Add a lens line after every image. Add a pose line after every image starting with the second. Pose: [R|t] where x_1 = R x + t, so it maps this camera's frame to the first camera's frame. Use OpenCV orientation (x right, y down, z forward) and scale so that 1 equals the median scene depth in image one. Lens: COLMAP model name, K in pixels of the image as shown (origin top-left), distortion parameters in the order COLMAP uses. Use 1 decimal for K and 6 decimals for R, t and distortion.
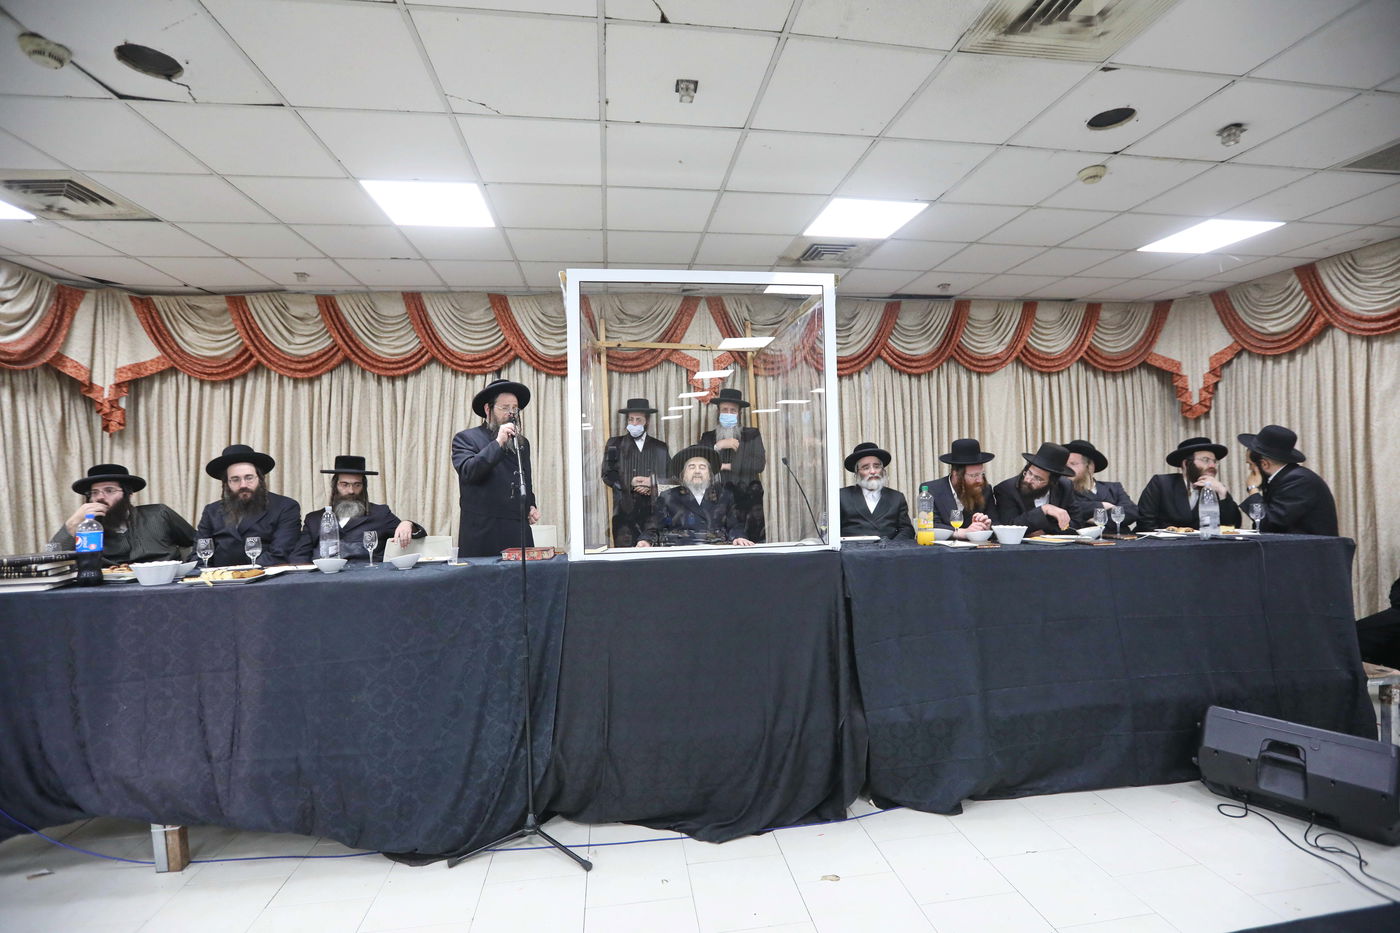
lens RADIAL K [[631.1, 0, 702.5], [0, 631.1, 467.8], [0, 0, 1]] dist [-0.044520, 0.013532]
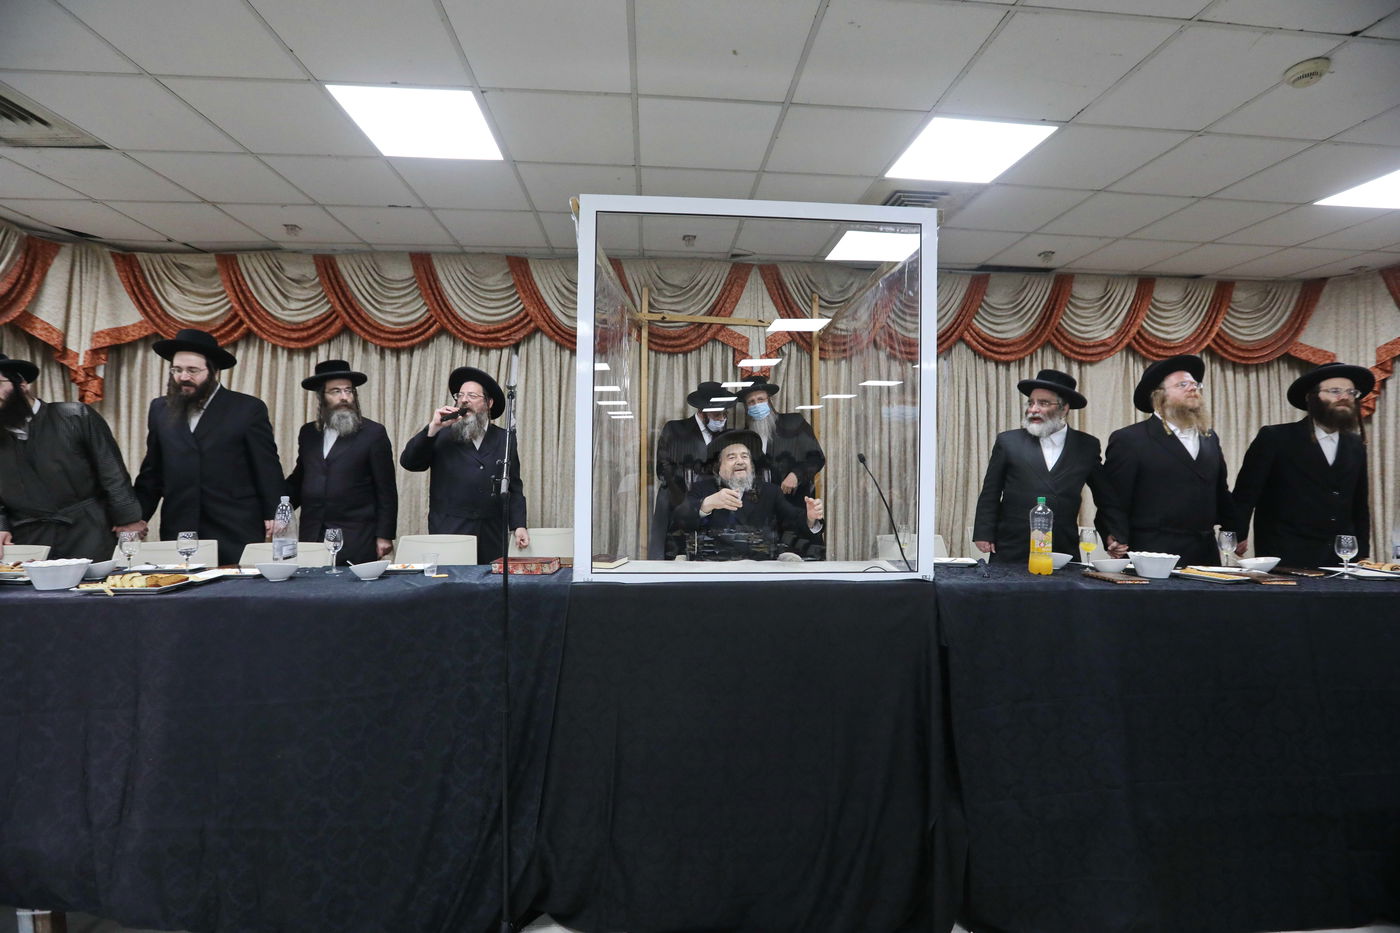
lens RADIAL K [[631.1, 0, 702.5], [0, 631.1, 467.8], [0, 0, 1]] dist [-0.044520, 0.013532]
pose [[0.997314, 0.031877, -0.065949, -0.005606], [-0.031556, 0.999485, 0.005900, 0.001638], [0.066103, -0.003803, 0.997806, 0.158418]]
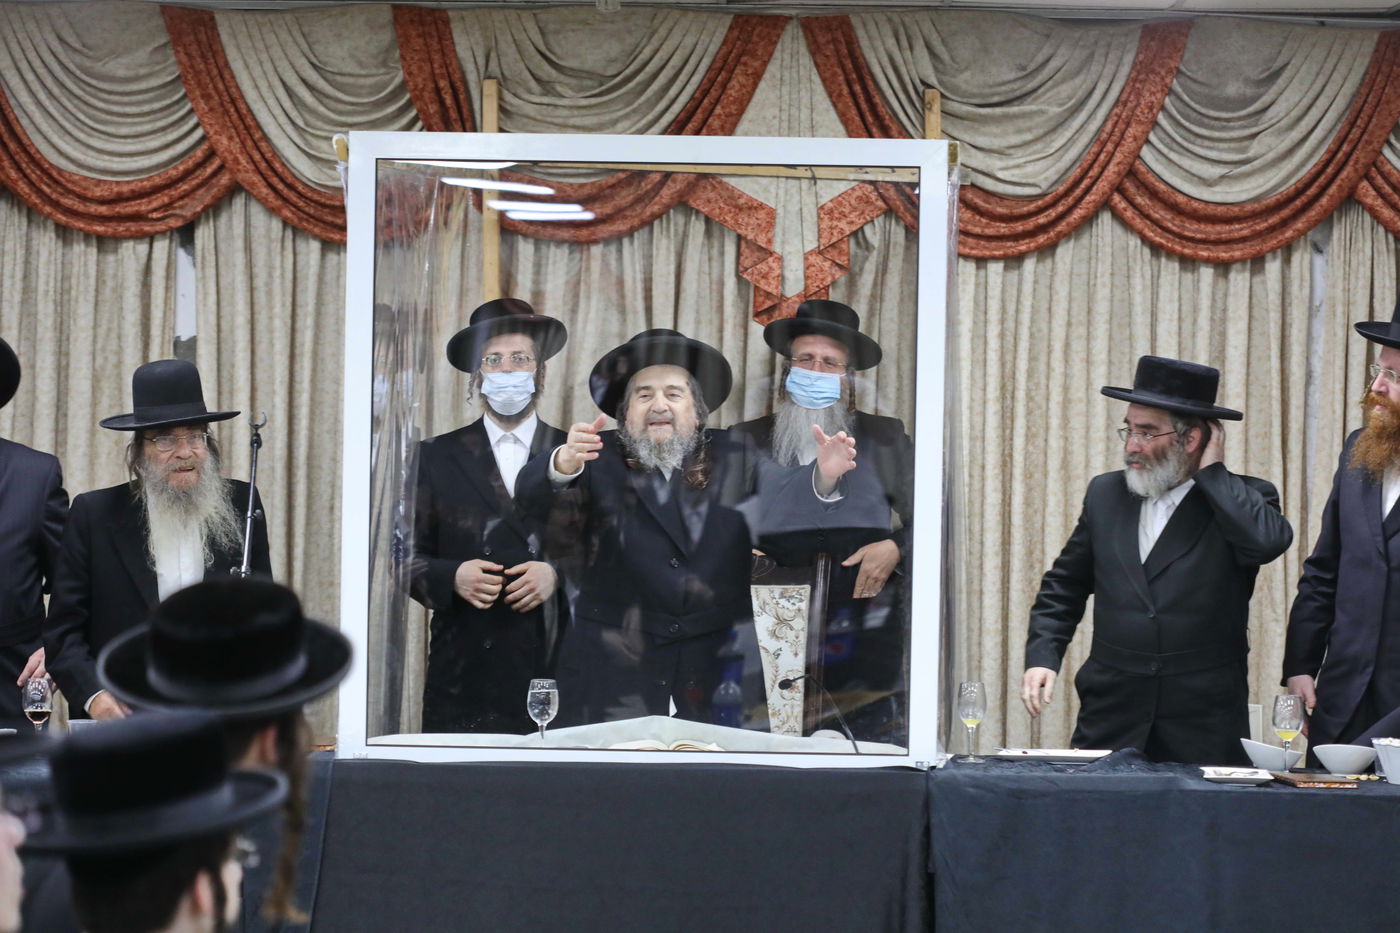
lens RADIAL K [[3894.0, 0, 700.0], [0, 3894.0, 466.5], [0, 0, 1]] dist [0.049568, -0.575410]
pose [[0.986328, 0.041595, -0.159456, 0.316702], [-0.037909, 0.998940, 0.026092, -0.096101], [0.160373, -0.019691, 0.986860, -1.126241]]
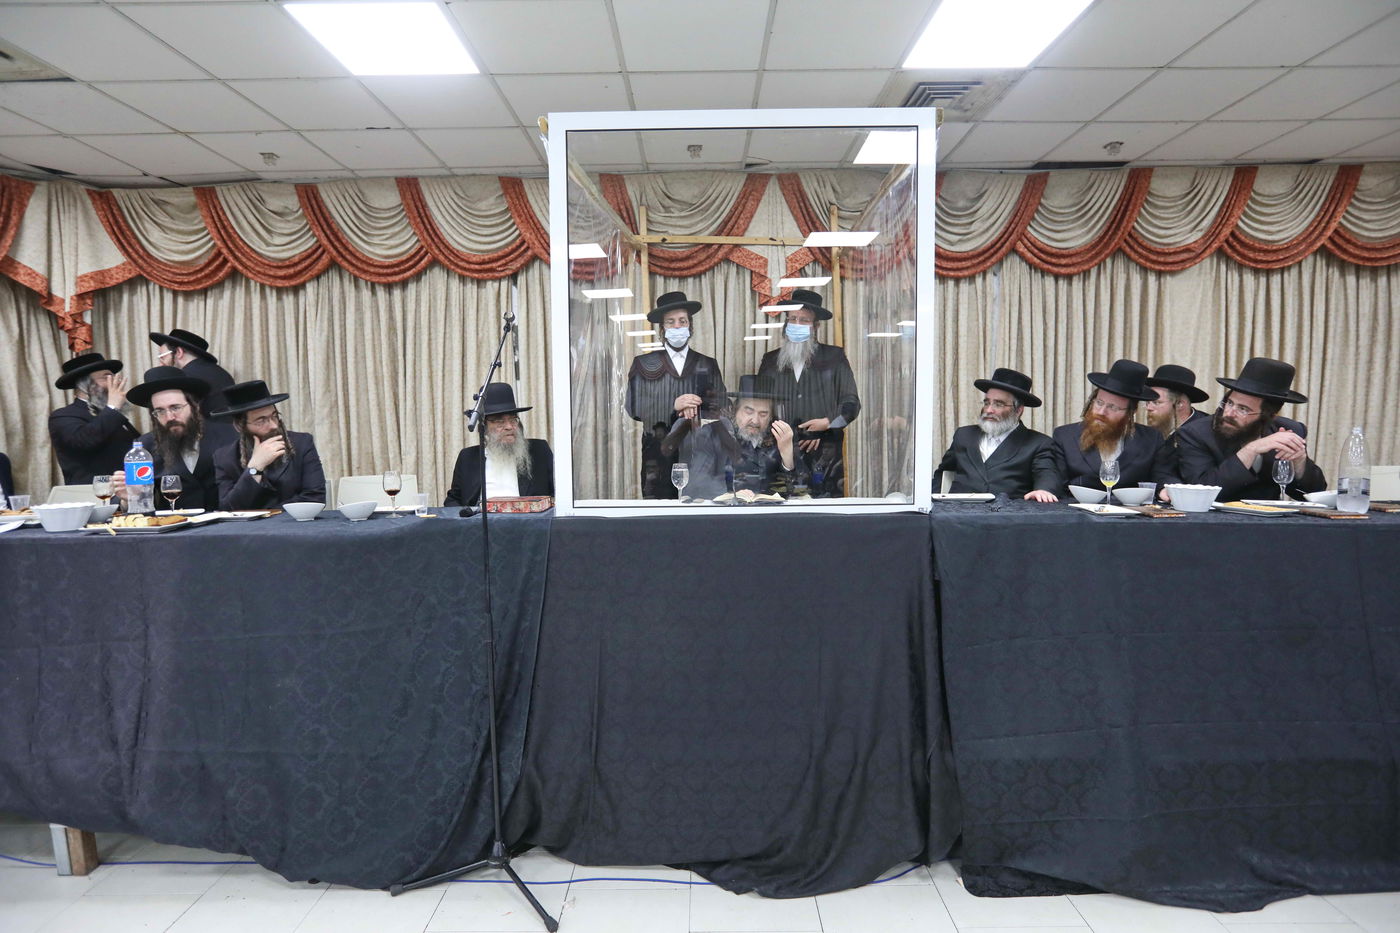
lens RADIAL K [[727.0, 0, 700.0], [0, 727.0, 466.5], [0, 0, 1]] dist [-0.034466, 0.020259]
pose [[0.989530, 0.022587, -0.142549, 0.050524], [-0.010767, 0.996479, 0.083150, 0.009271], [0.143925, -0.080744, 0.986289, 0.109052]]
